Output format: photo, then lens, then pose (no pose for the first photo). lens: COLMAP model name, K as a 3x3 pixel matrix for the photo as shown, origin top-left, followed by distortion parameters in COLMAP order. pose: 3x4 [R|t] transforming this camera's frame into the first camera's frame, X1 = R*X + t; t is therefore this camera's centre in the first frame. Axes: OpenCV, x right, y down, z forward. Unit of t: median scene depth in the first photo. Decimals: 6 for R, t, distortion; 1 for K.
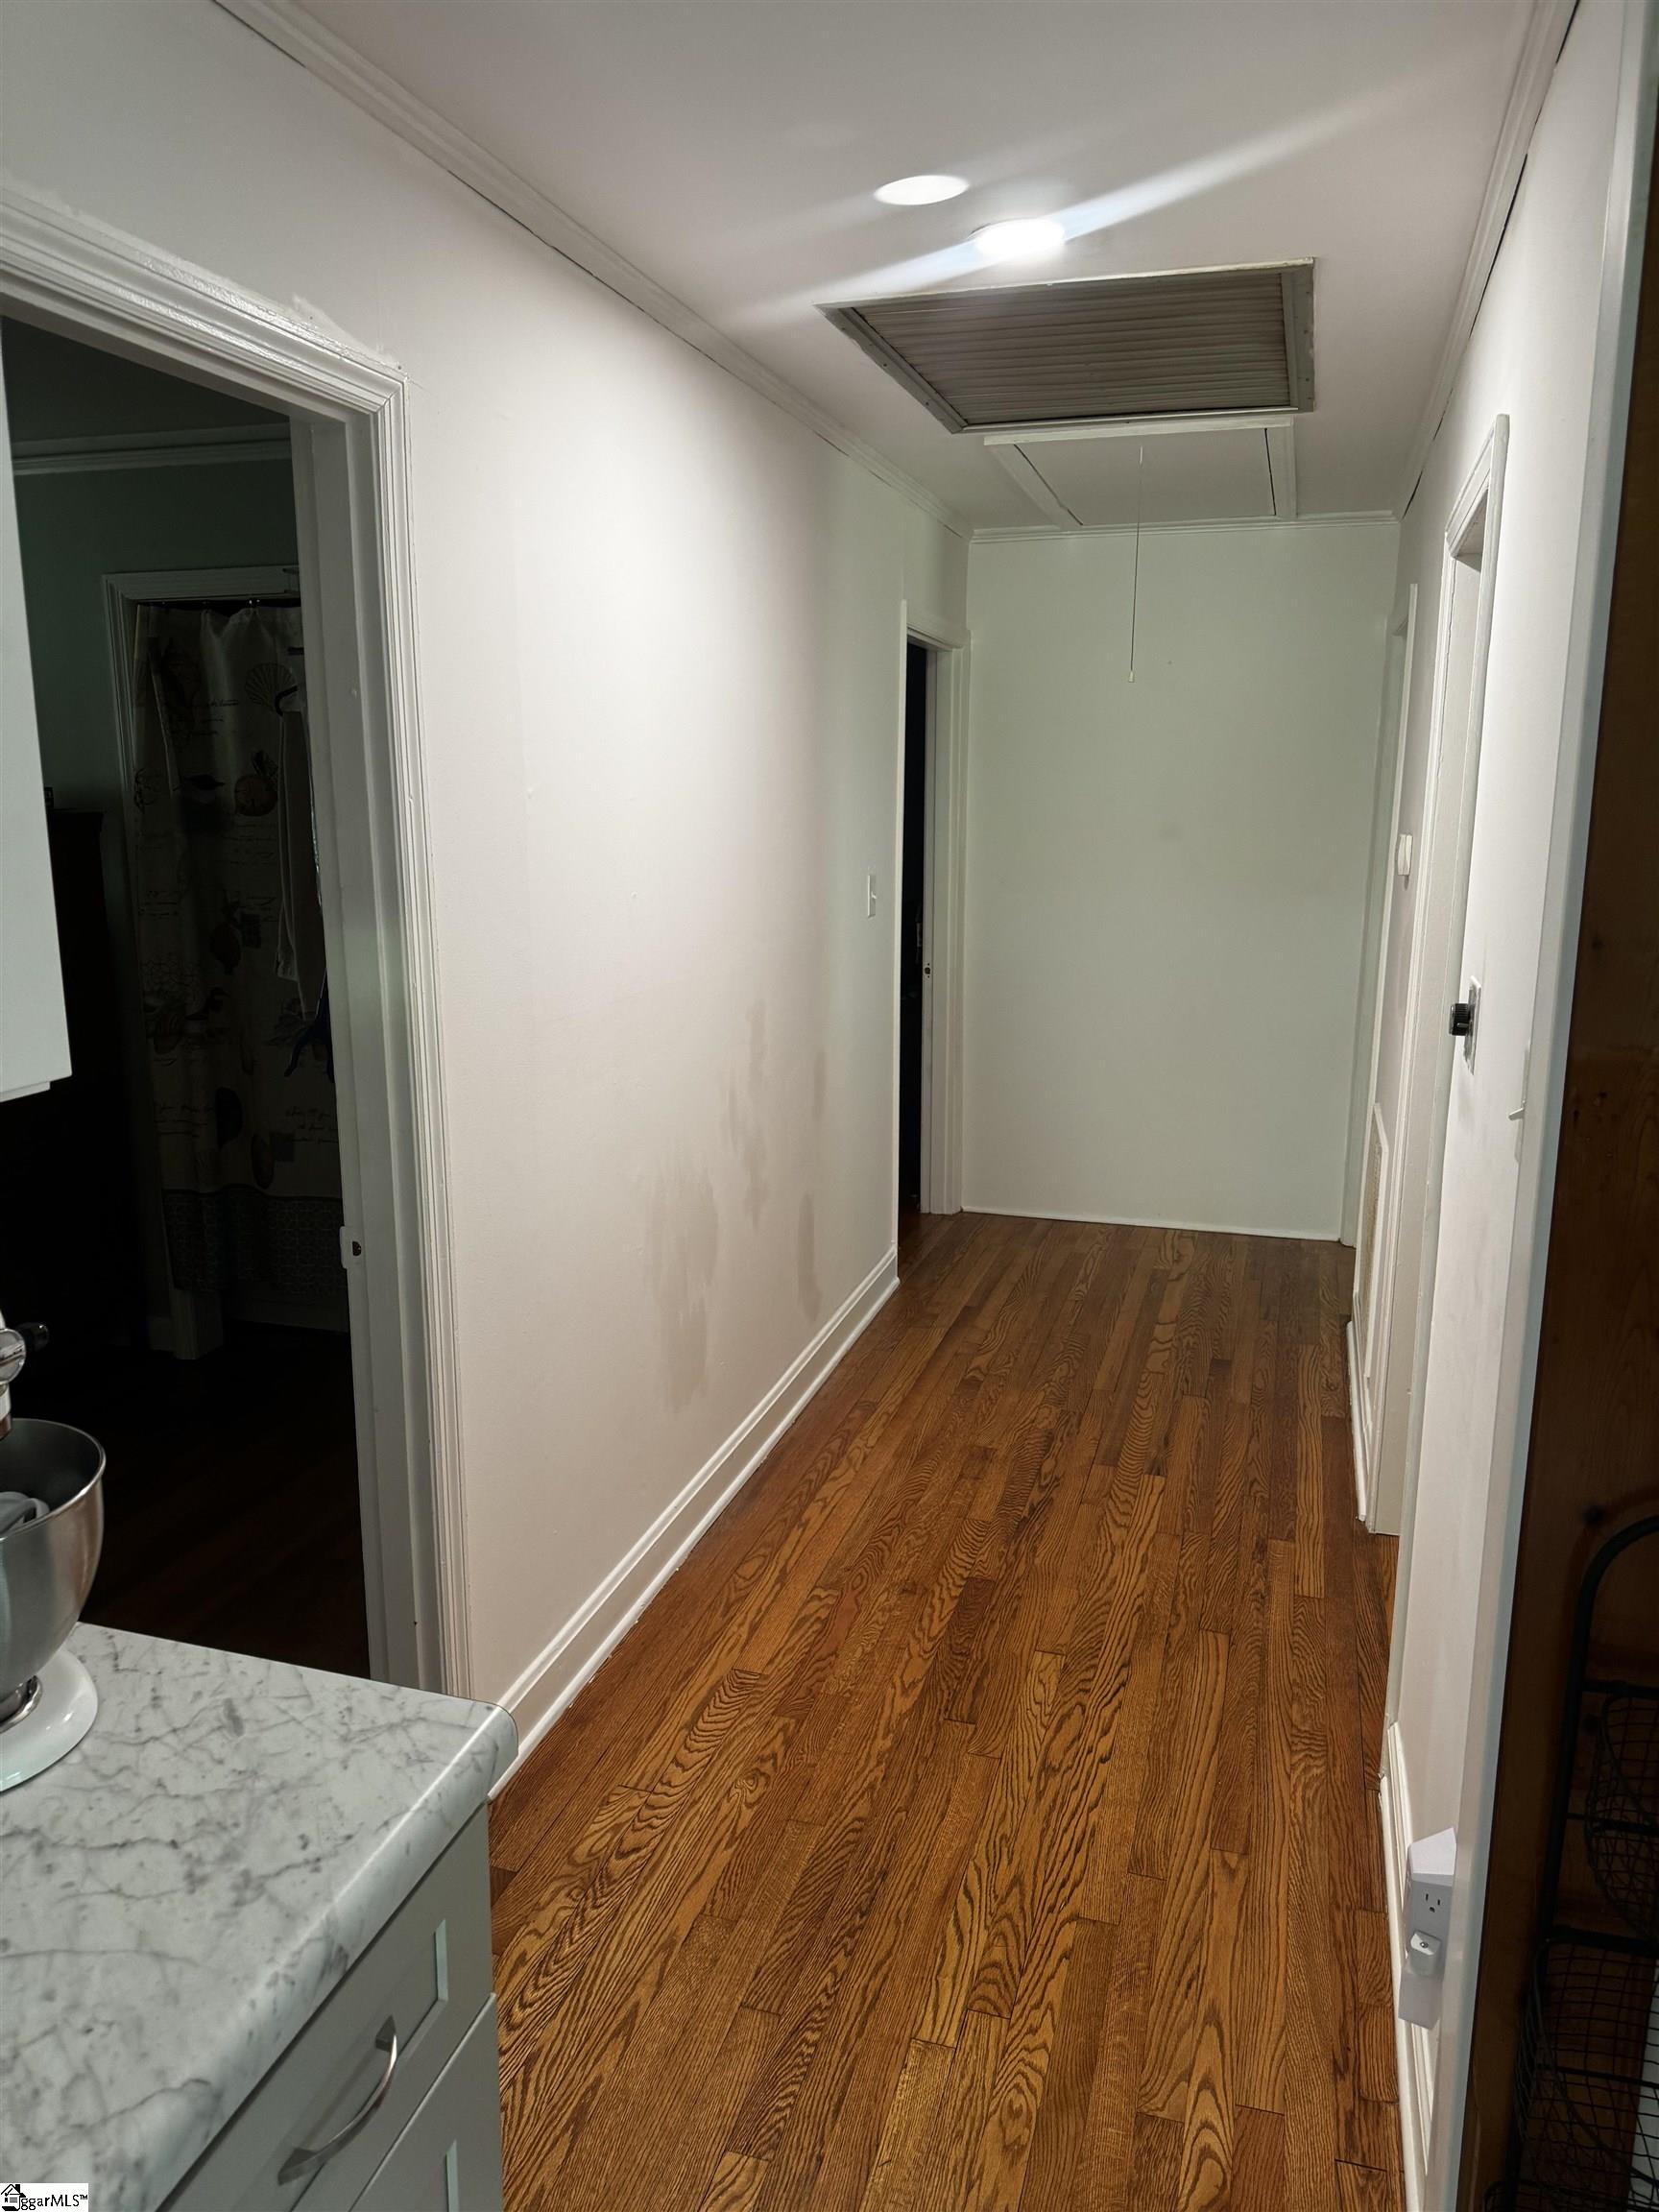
lens RADIAL K [[1578.4, 0, 826.8], [0, 1578.4, 1111.4], [0, 0, 1]] dist [0.002351, -0.001740]
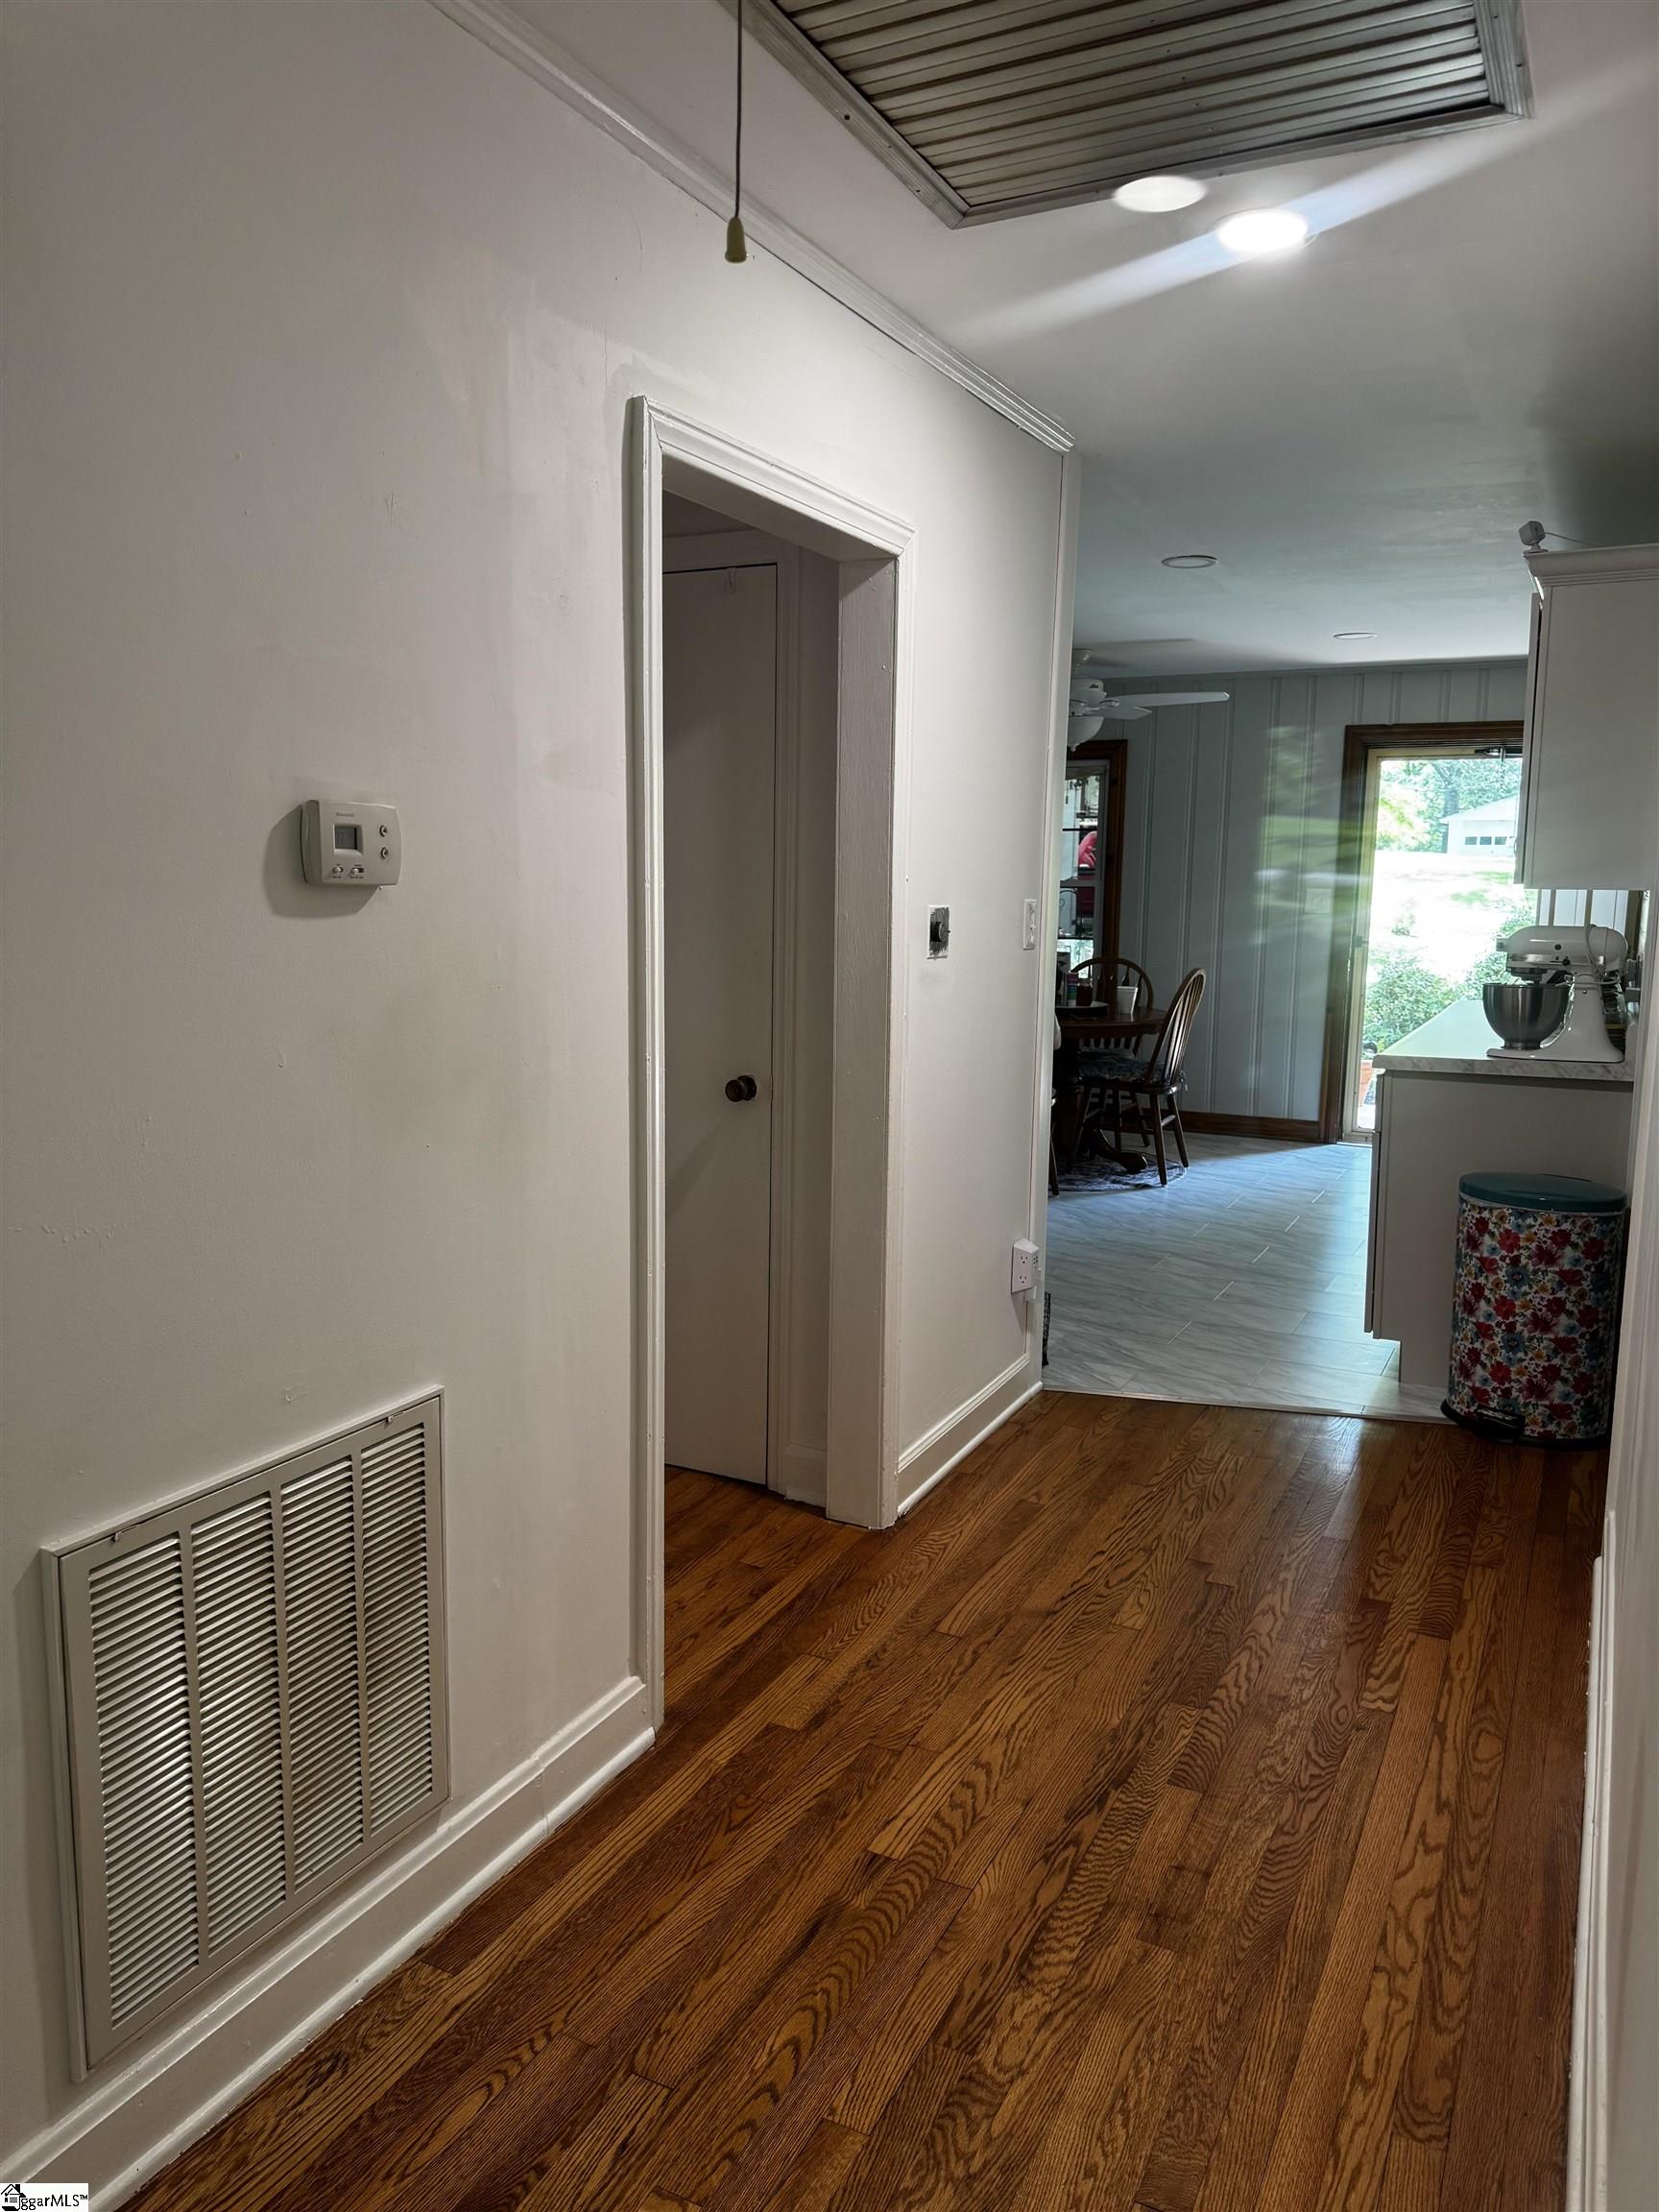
lens RADIAL K [[1578.4, 0, 825.8], [0, 1578.4, 1103.4], [0, 0, 1]] dist [0.002351, -0.001740]
pose [[-0.984549, -0.034435, 0.171688, 0.148545], [0.027147, 0.938603, 0.343928, -0.283834], [-0.172990, 0.343275, -0.923167, 1.631671]]
